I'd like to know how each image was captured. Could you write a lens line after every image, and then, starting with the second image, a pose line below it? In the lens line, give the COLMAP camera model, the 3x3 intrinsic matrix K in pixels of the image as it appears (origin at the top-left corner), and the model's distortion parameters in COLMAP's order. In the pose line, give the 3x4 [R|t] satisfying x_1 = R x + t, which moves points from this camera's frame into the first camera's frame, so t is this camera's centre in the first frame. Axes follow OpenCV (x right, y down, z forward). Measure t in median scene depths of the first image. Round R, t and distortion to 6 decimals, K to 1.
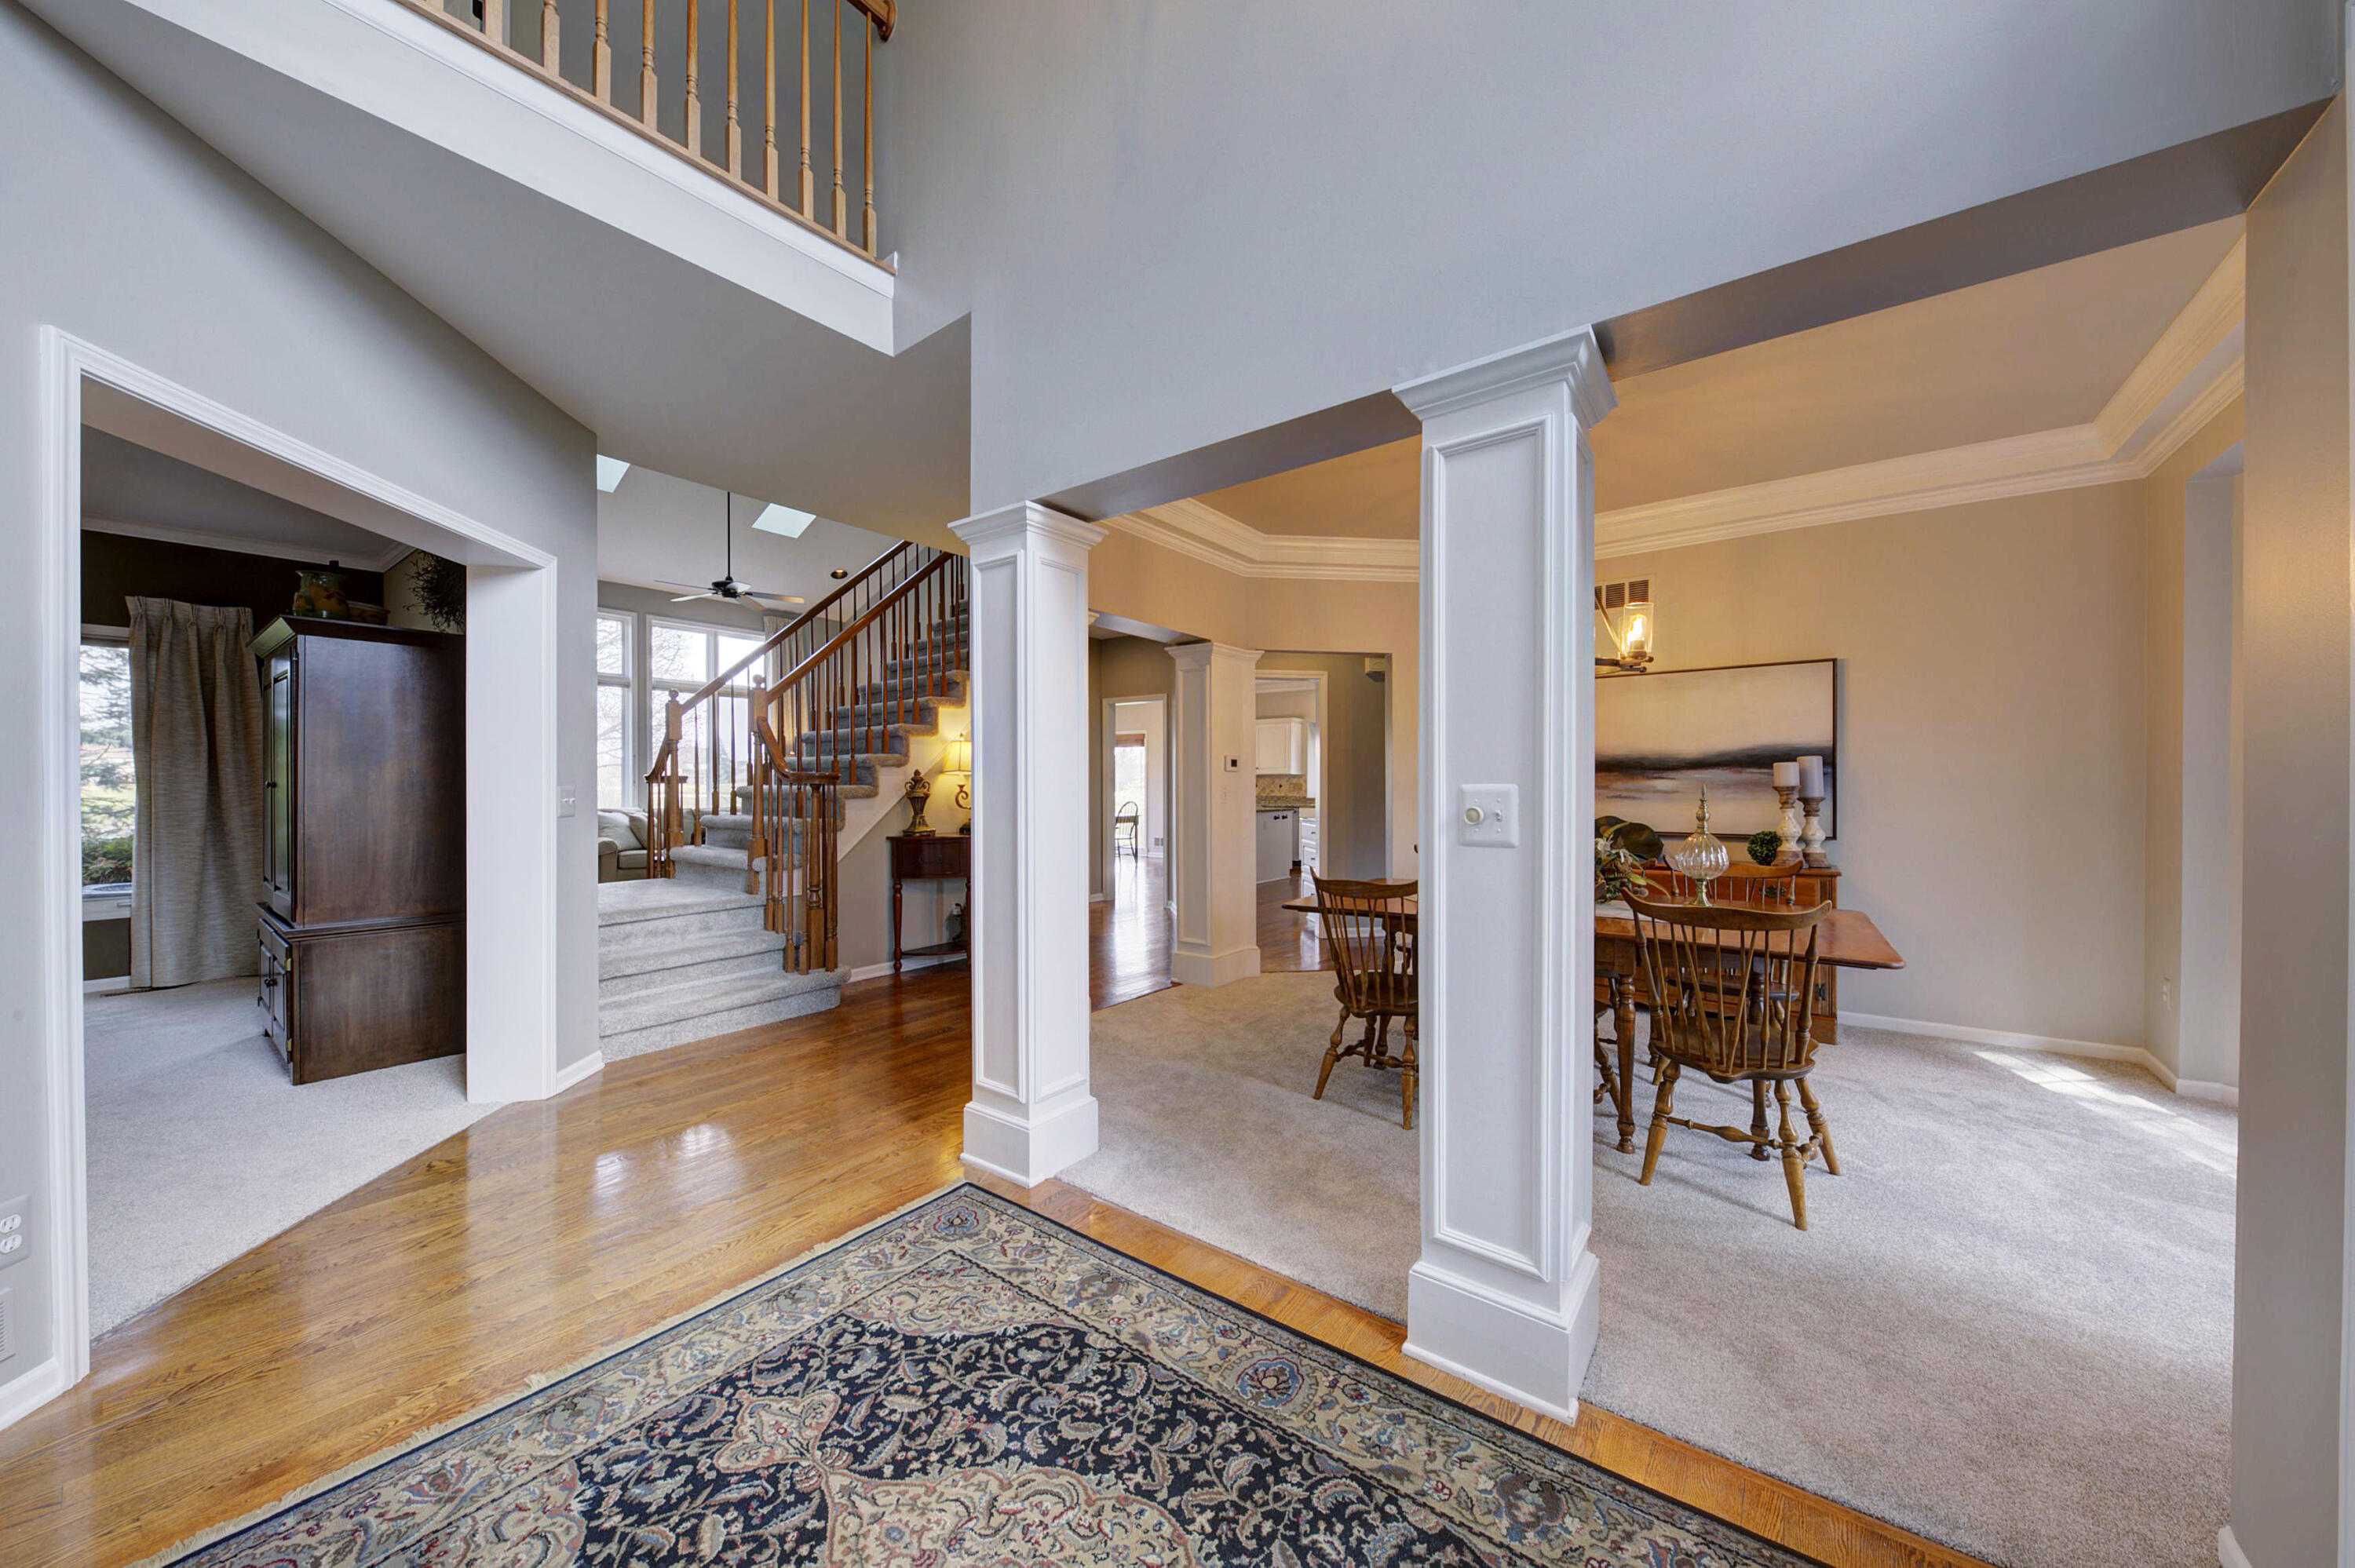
lens RADIAL K [[810.0, 0, 1177.5], [0, 810.0, 784.0], [0, 0, 1]] dist [0.010016, -0.000011]
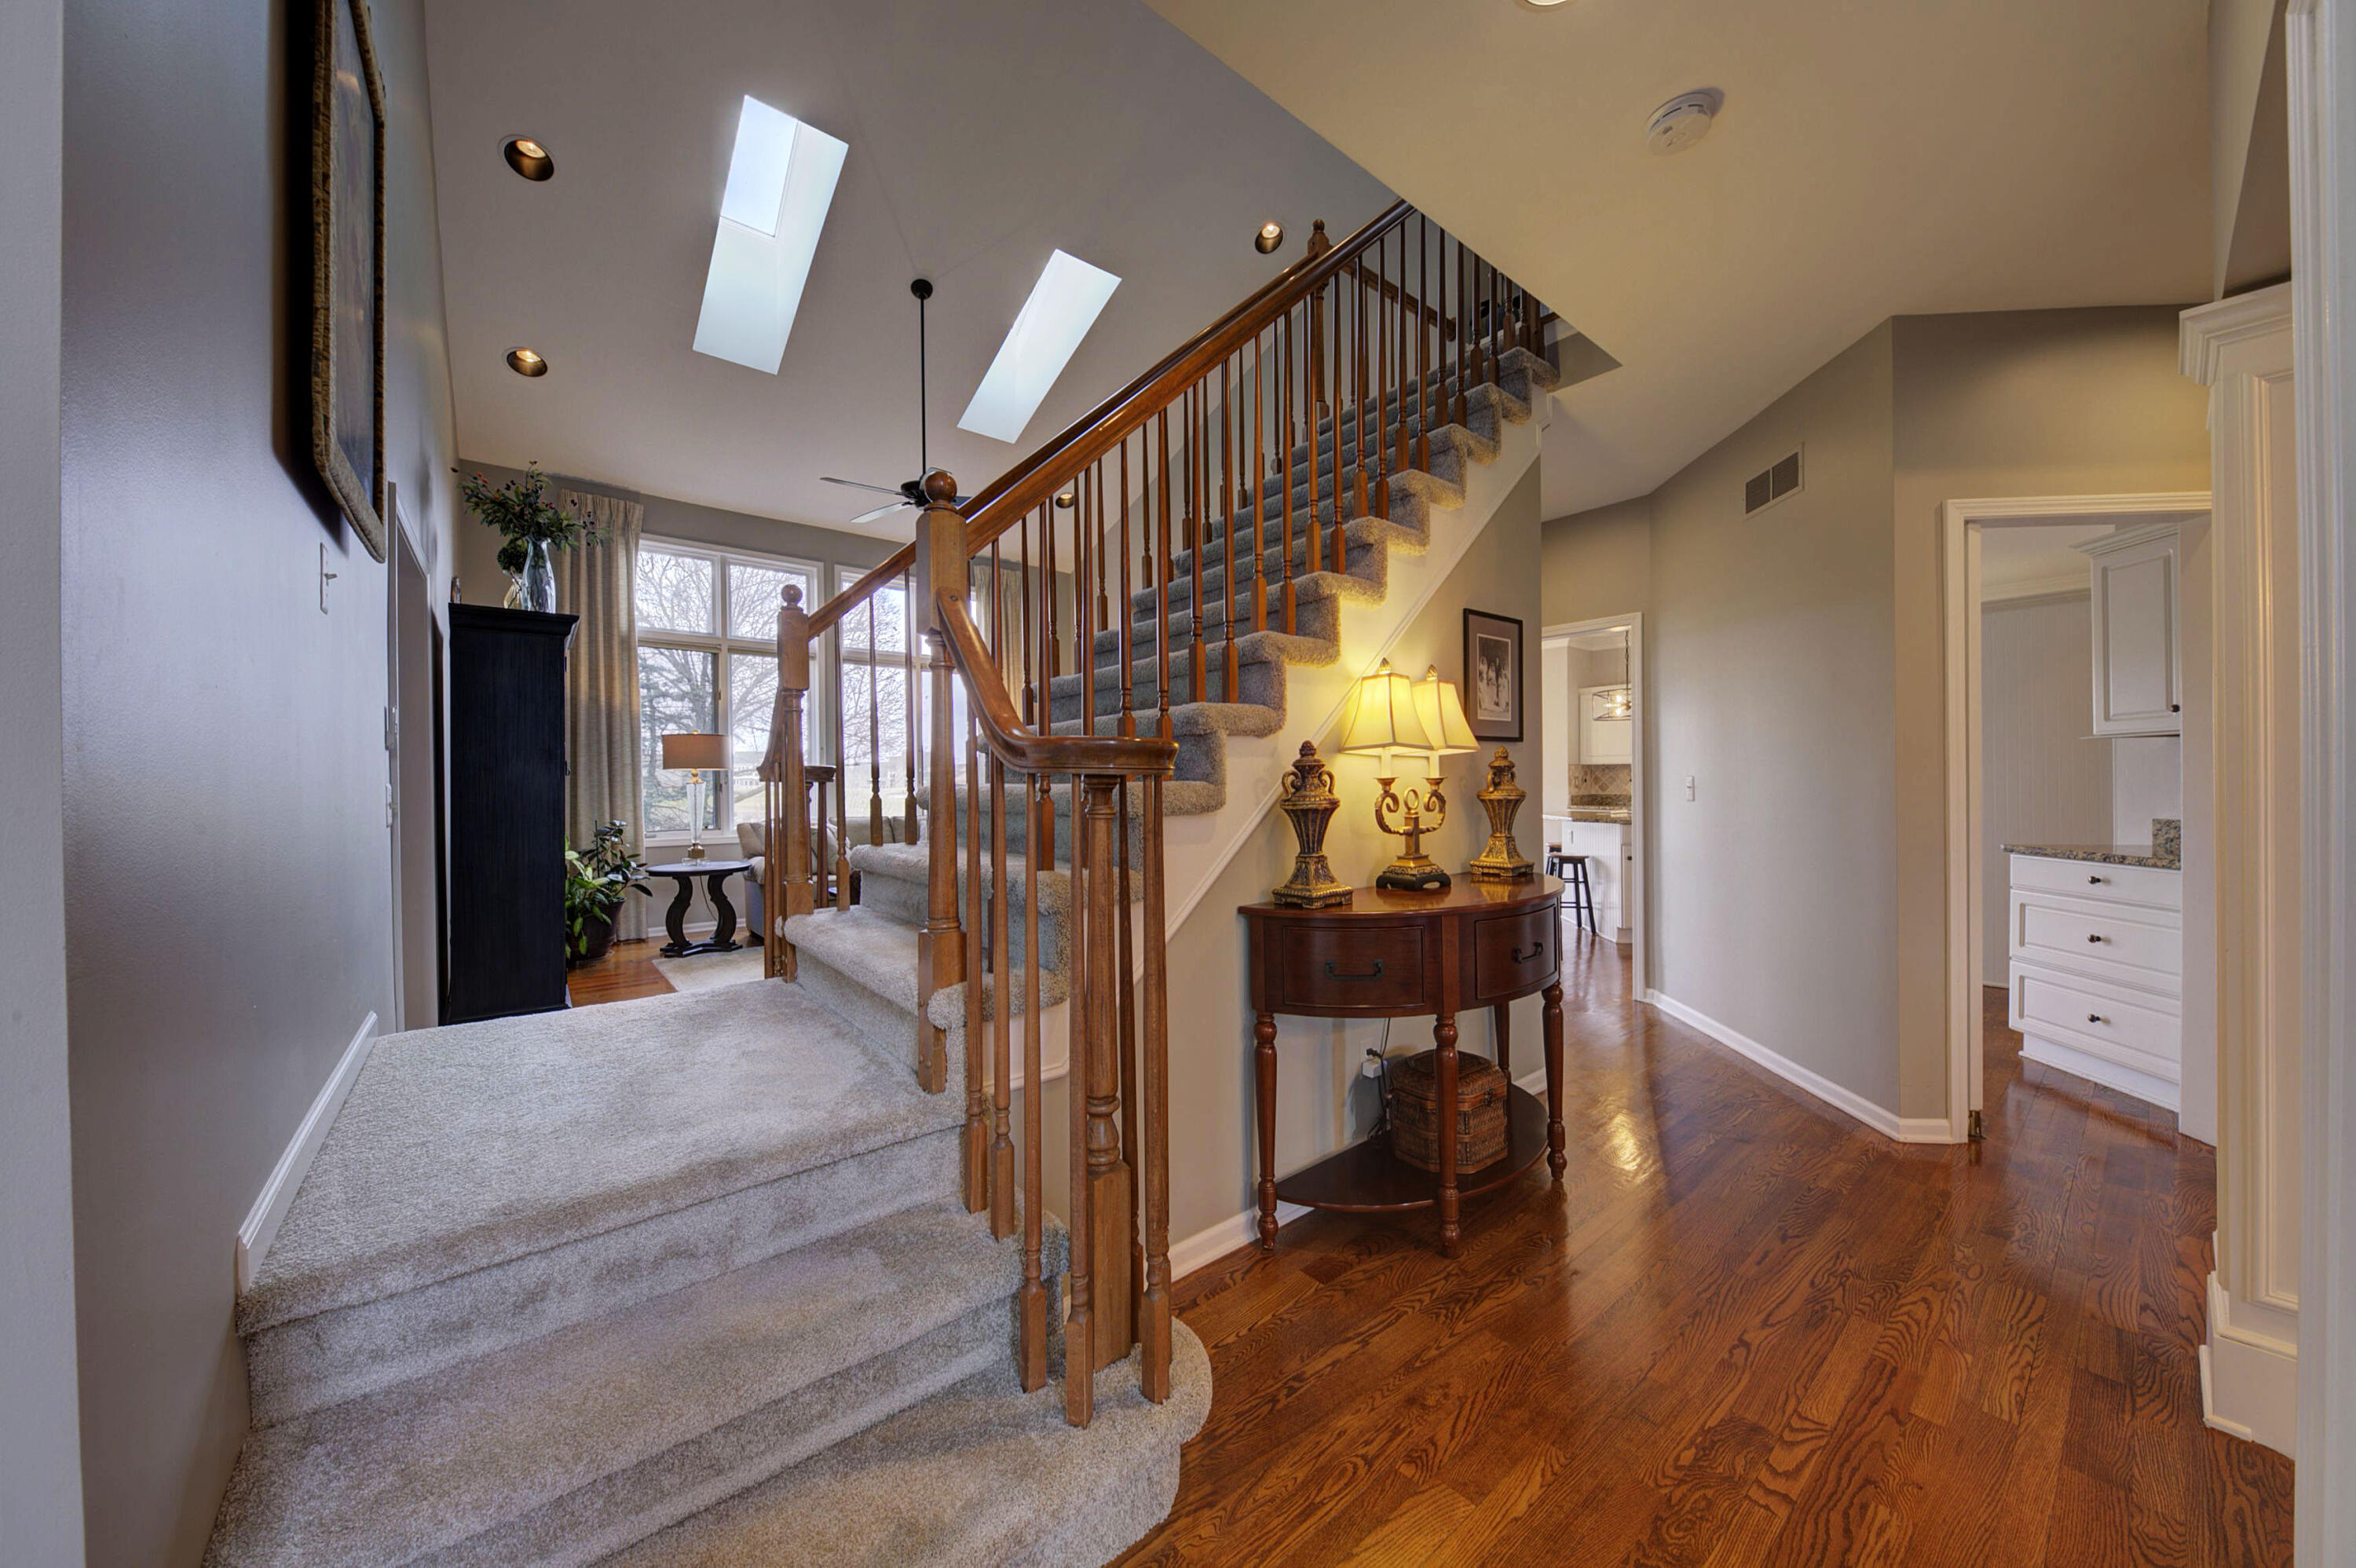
lens RADIAL K [[810.3, 0, 1178.0], [0, 810.3, 784.0], [0, 0, 1]] dist [0.010016, -0.000011]
pose [[0.973903, -0.005048, -0.226909, -0.293546], [0.007856, 0.999903, 0.011474, -0.001425], [0.226829, -0.012957, 0.973848, 0.592579]]
